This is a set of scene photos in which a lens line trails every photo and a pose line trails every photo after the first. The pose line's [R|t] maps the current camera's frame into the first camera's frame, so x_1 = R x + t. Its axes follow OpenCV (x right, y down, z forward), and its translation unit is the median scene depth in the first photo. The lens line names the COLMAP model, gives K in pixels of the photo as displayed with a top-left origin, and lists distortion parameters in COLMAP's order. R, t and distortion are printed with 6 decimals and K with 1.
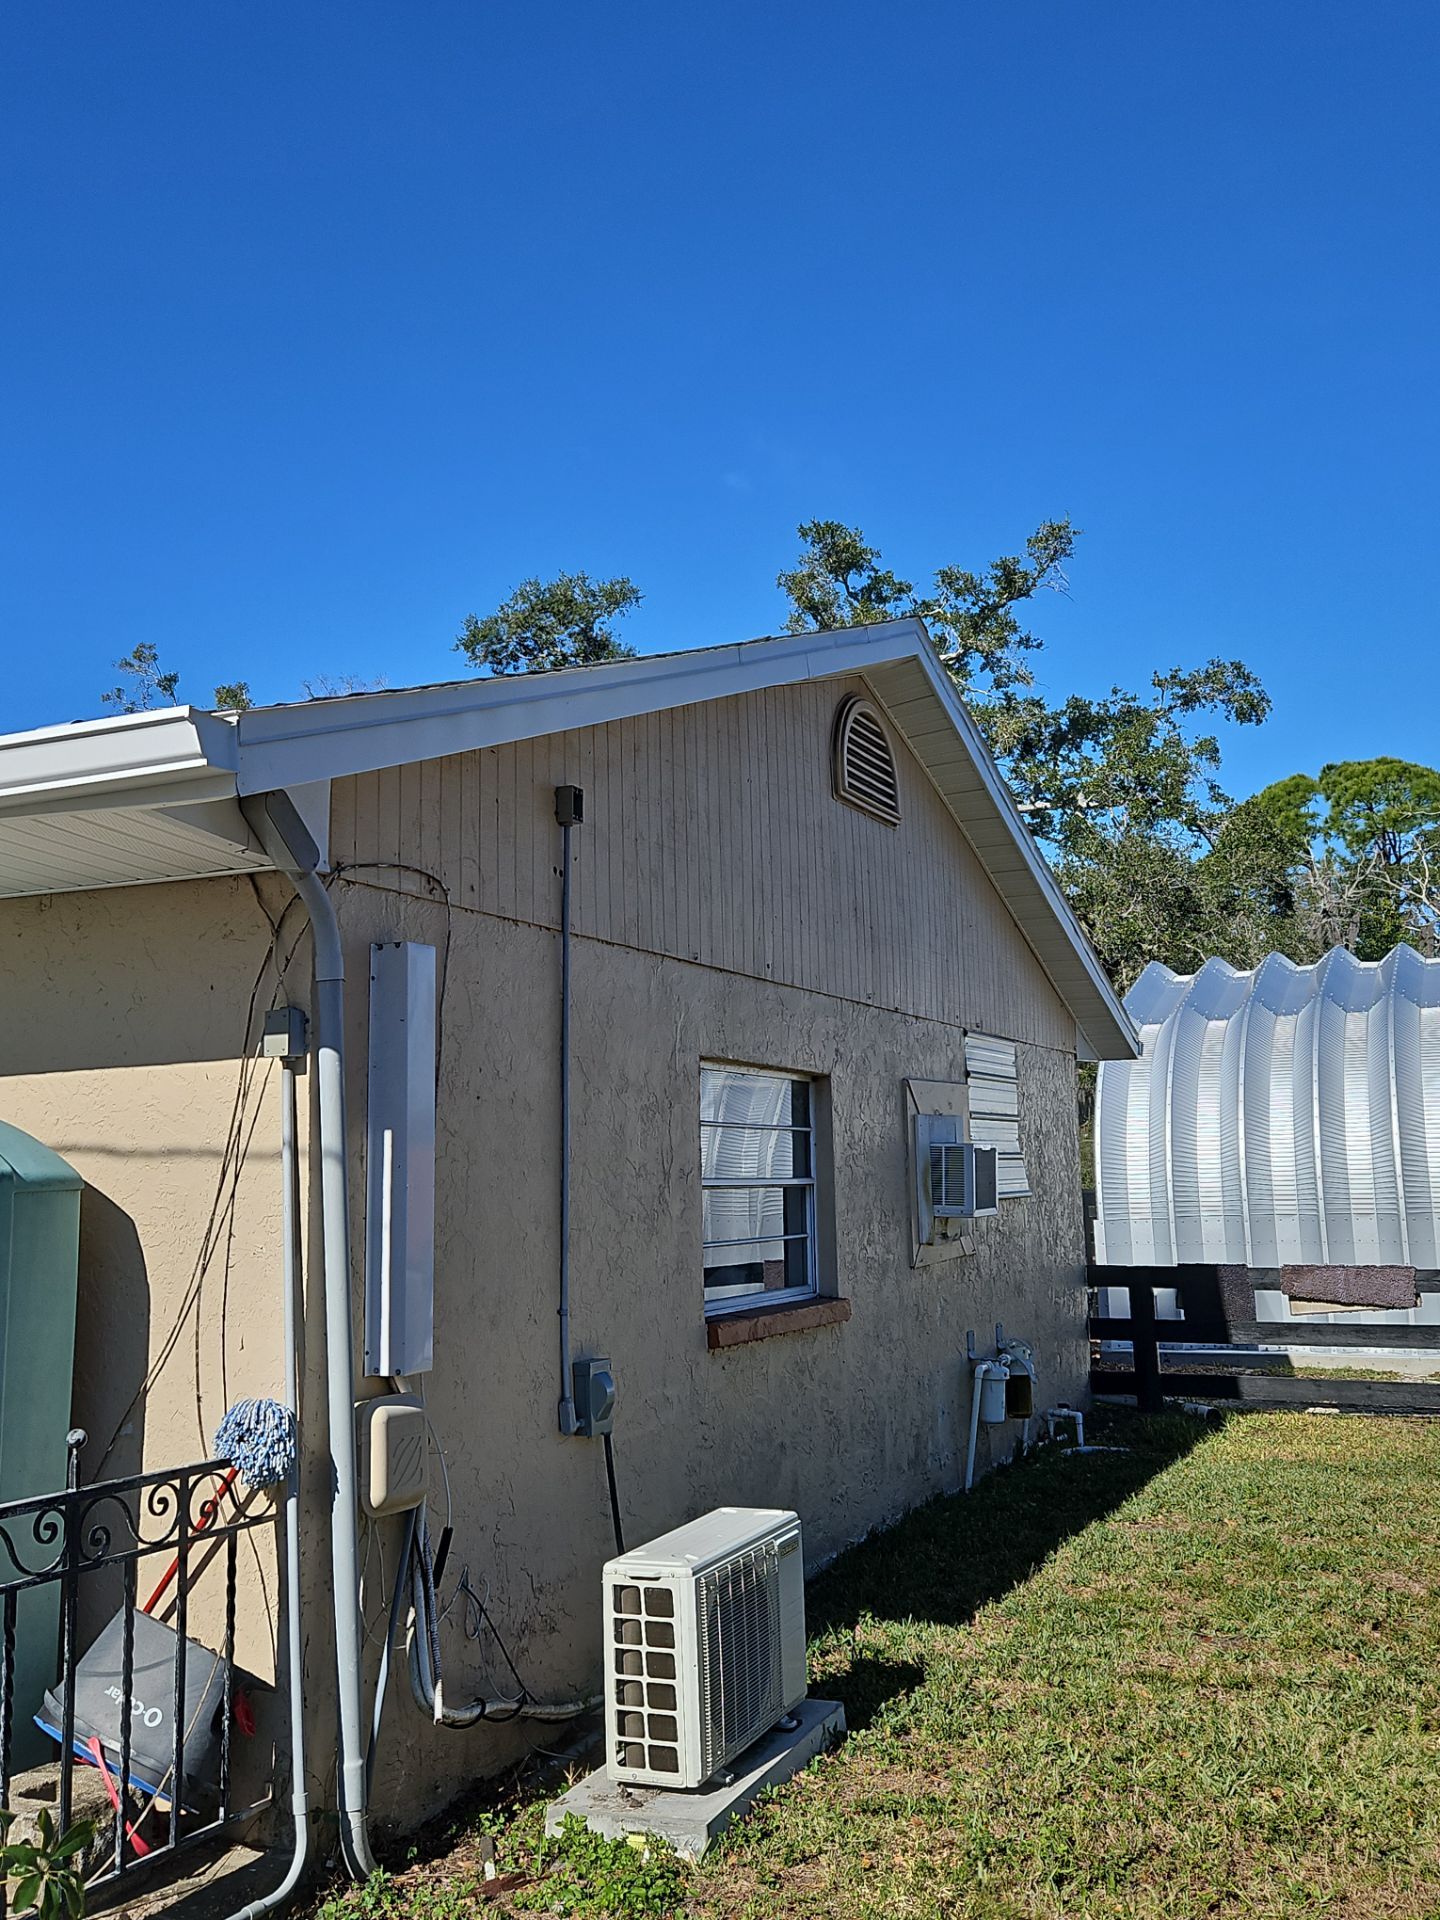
lens RADIAL K [[1716.5, 0, 720.0], [0, 1716.5, 960.0], [0, 0, 1]] dist [0.104042, -0.105232]
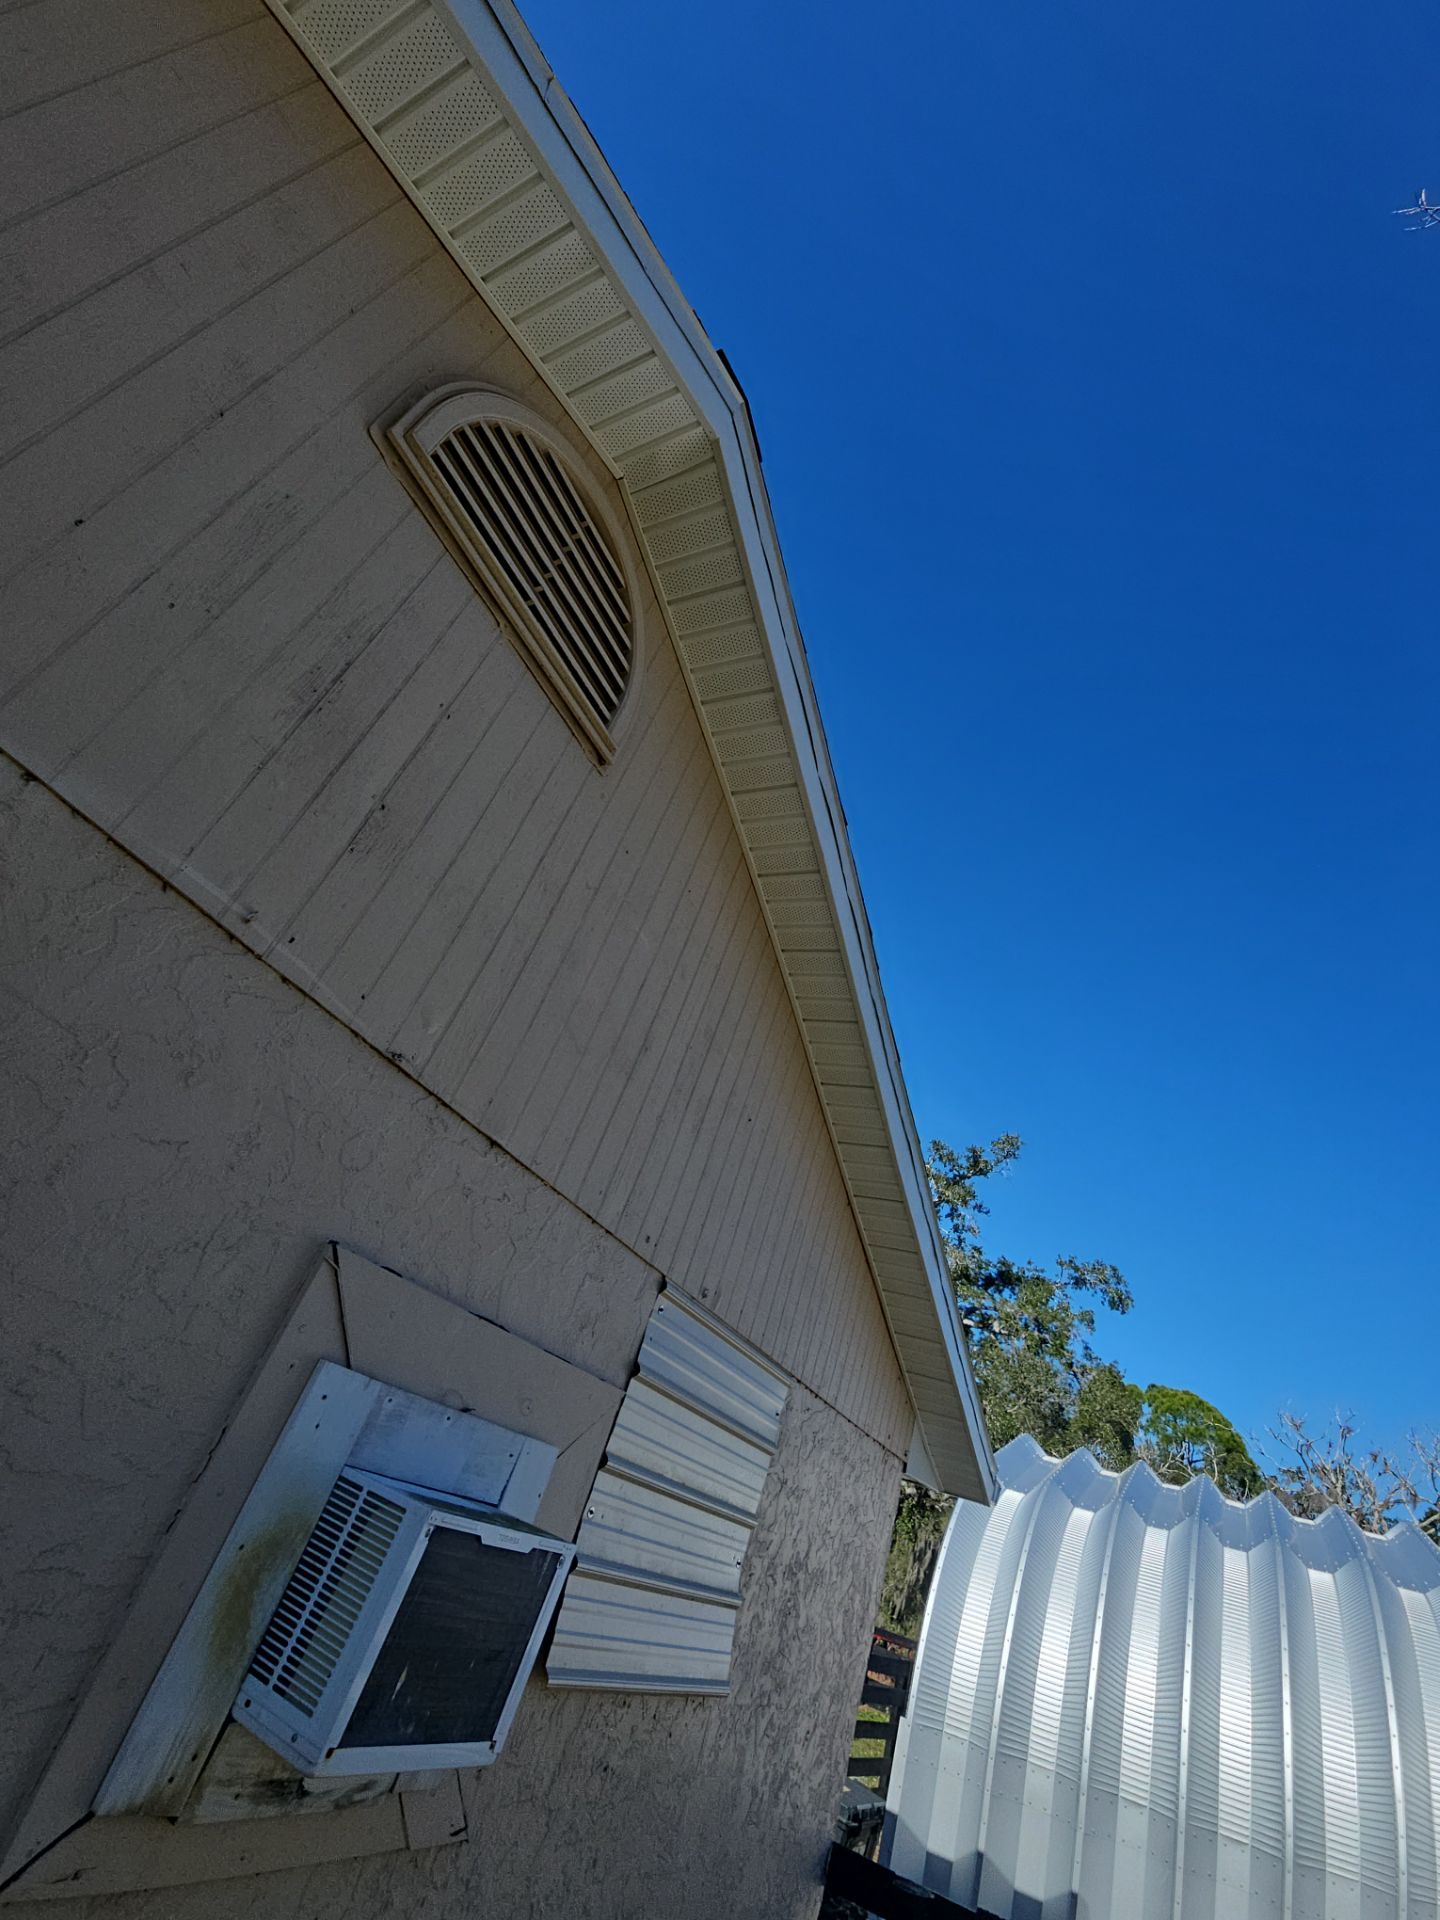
lens RADIAL K [[853.9, 0, 775.6], [0, 853.9, 961.9], [0, 0, 1]] dist [-0.000194, -0.000592]
pose [[0.953449, 0.263708, -0.146265, 0.057309], [-0.301449, 0.846318, -0.439174, 0.019120], [0.007973, 0.462821, 0.886416, 0.221417]]
